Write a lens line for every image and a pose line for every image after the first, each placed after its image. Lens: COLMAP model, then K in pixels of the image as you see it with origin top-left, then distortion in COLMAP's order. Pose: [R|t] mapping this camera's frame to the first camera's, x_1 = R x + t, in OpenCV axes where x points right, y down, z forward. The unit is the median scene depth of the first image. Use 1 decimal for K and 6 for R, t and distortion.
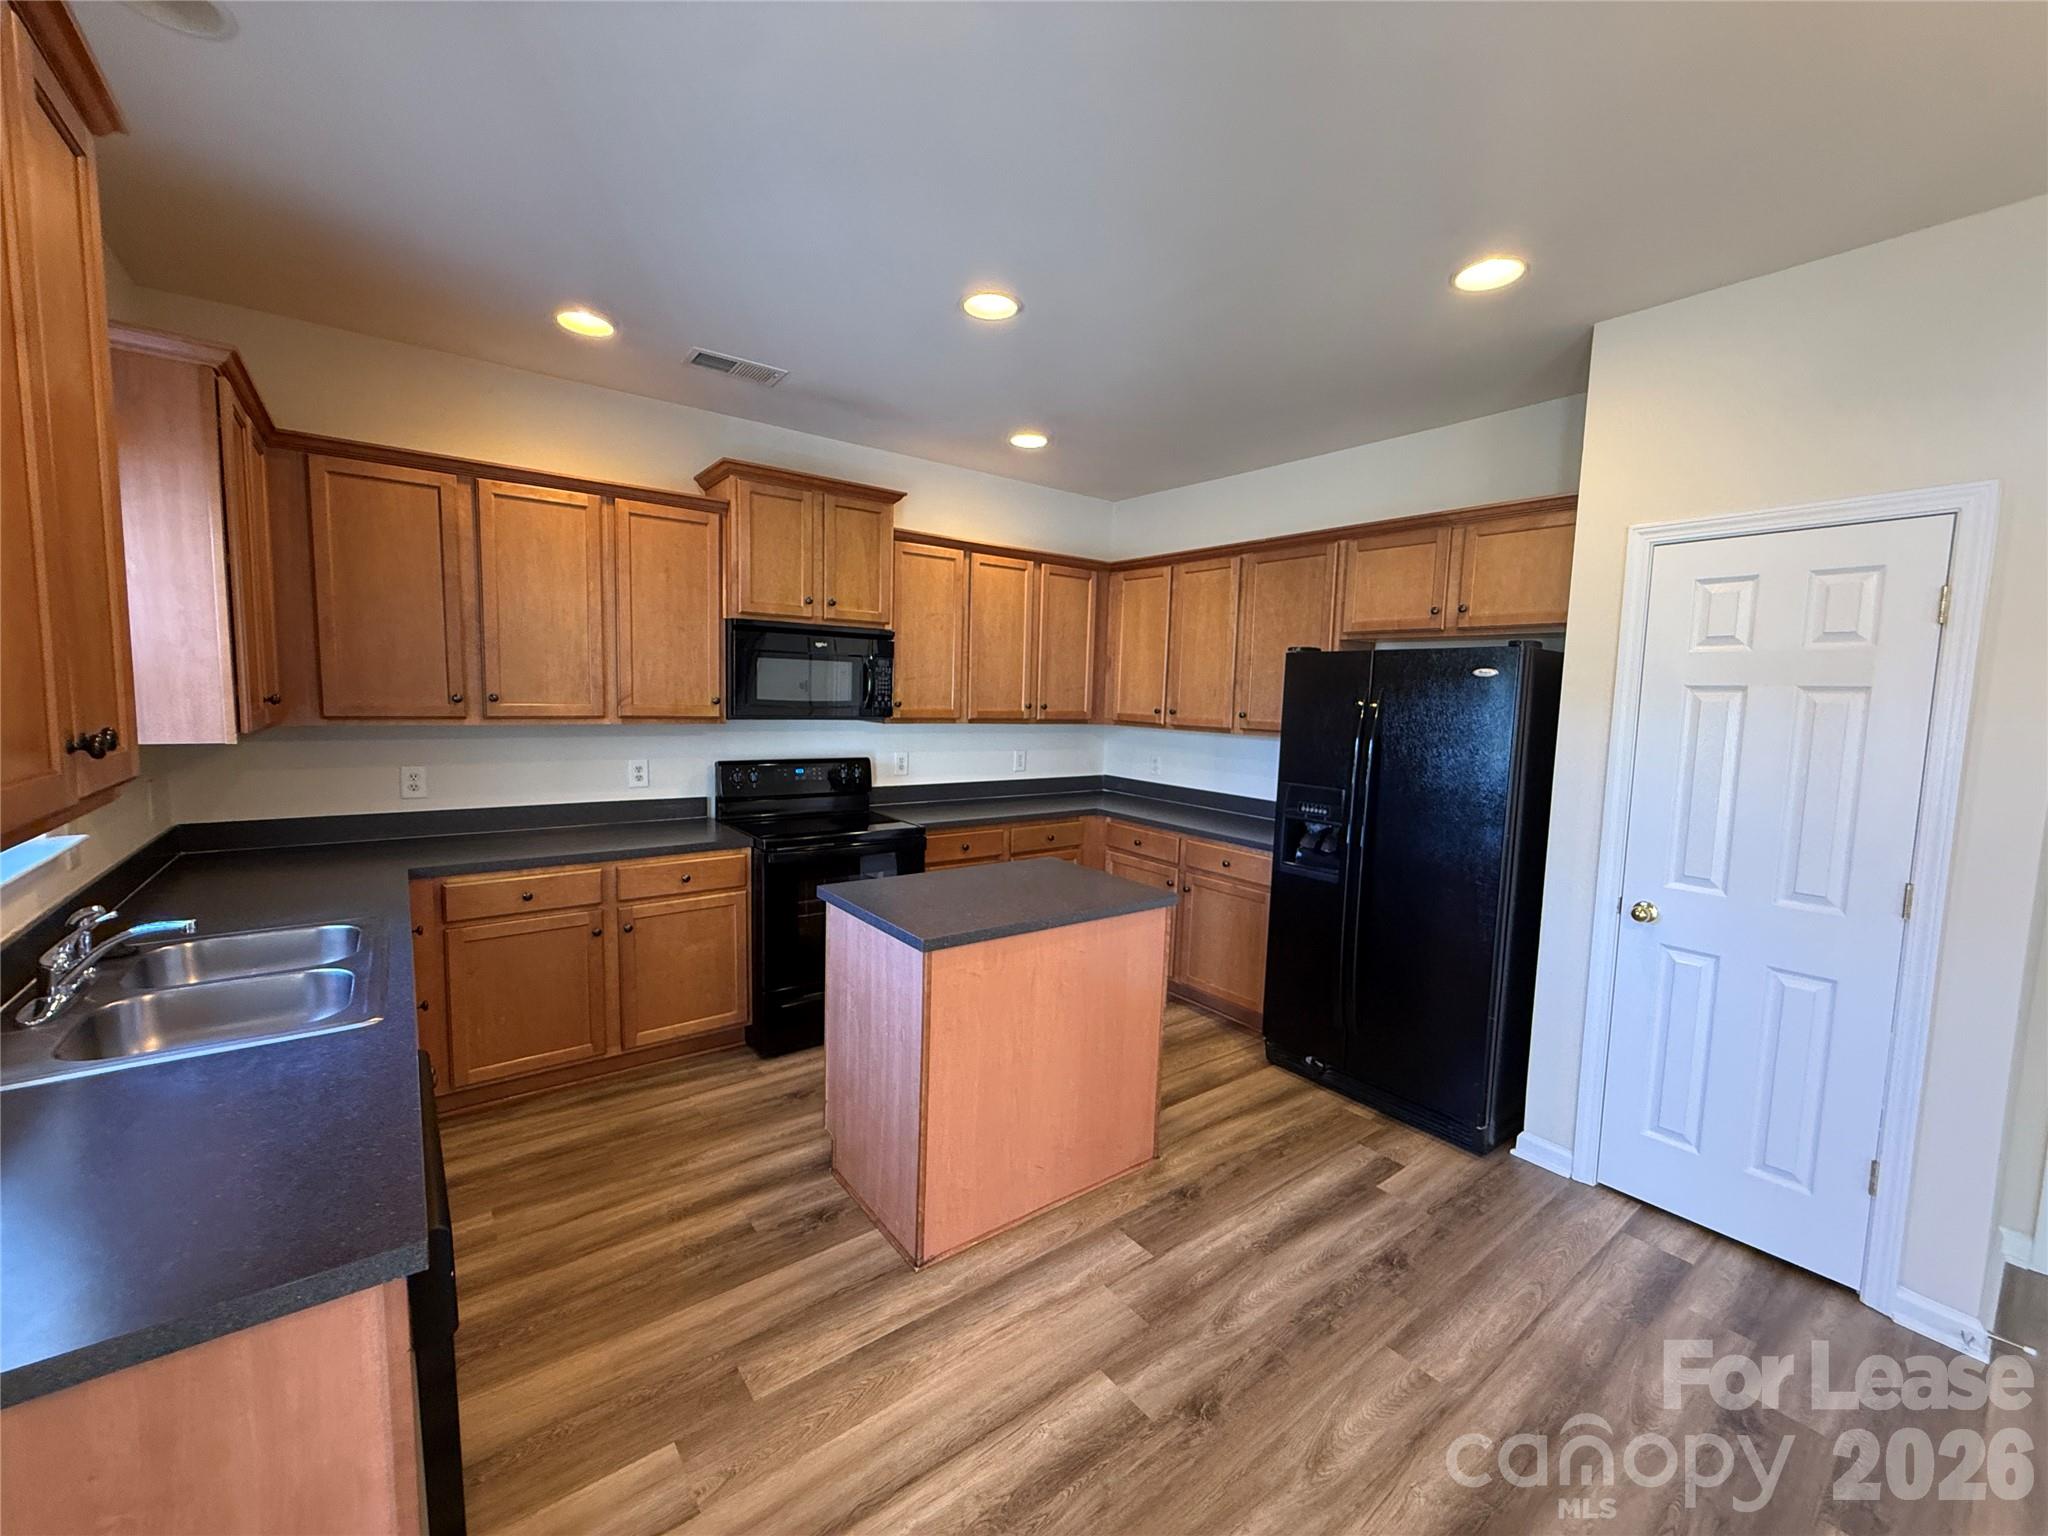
lens RADIAL K [[823.2, 0, 1025.6], [0, 823.2, 769.2], [0, 0, 1]] dist [-0.001474, 0.000150]
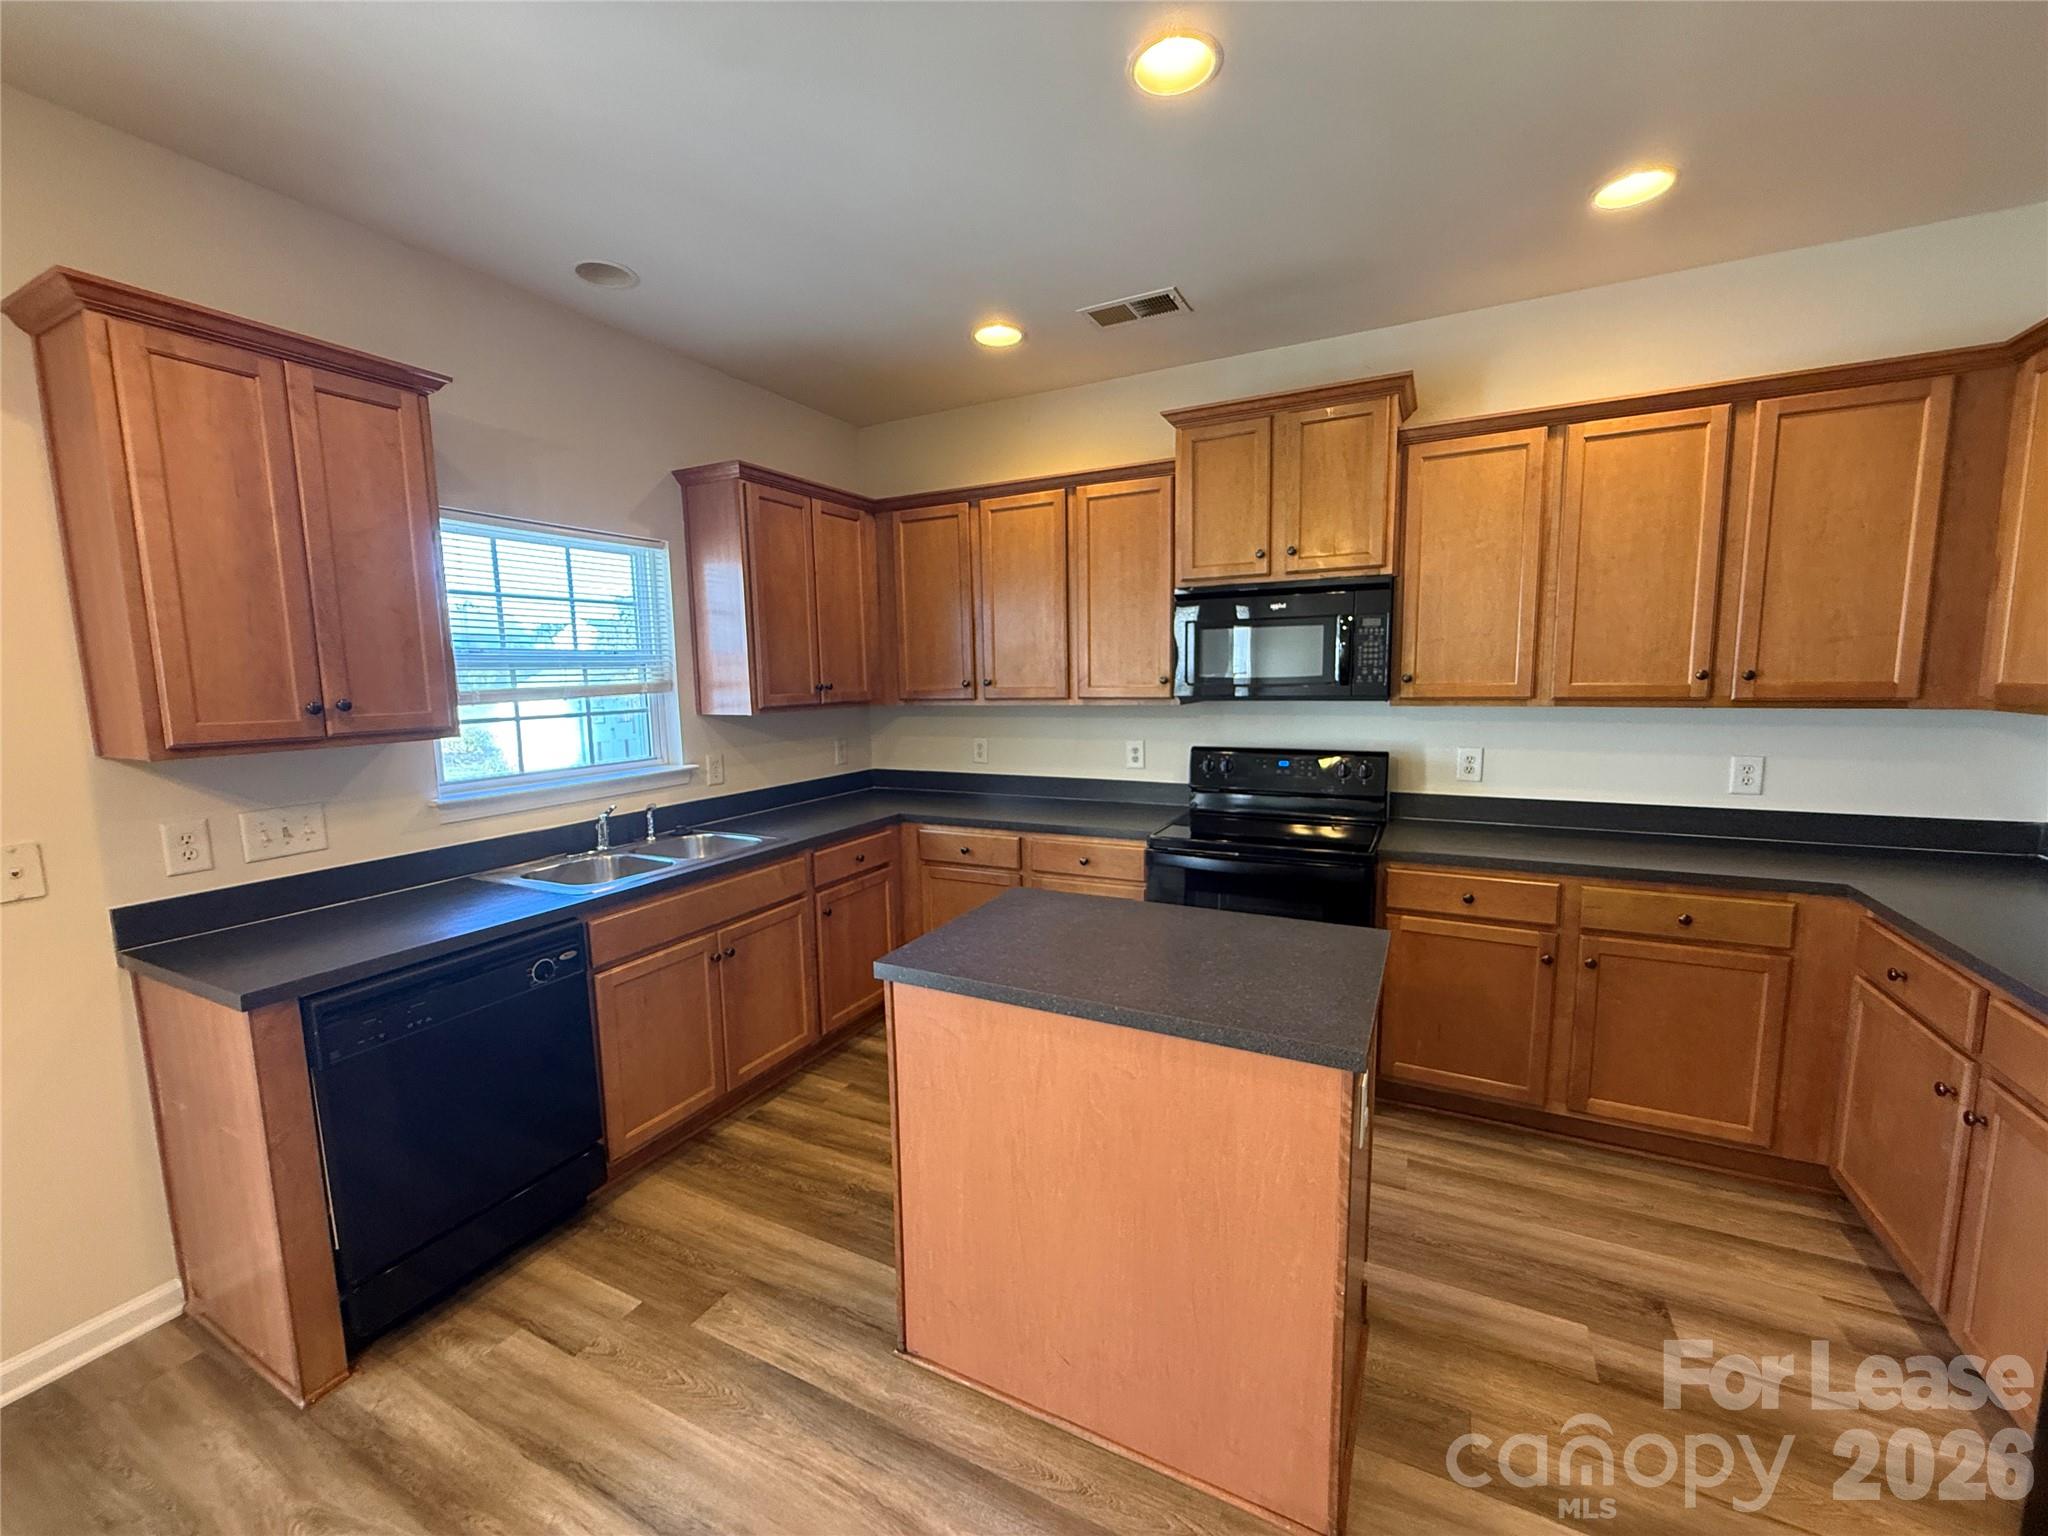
lens RADIAL K [[823.2, 0, 1022.5], [0, 823.2, 769.3], [0, 0, 1]] dist [-0.001474, 0.000150]
pose [[0.426911, 0.068960, -0.901660, 0.381428], [-0.056057, 0.997189, 0.049724, -0.019307], [0.902554, 0.029316, 0.429577, 0.442028]]
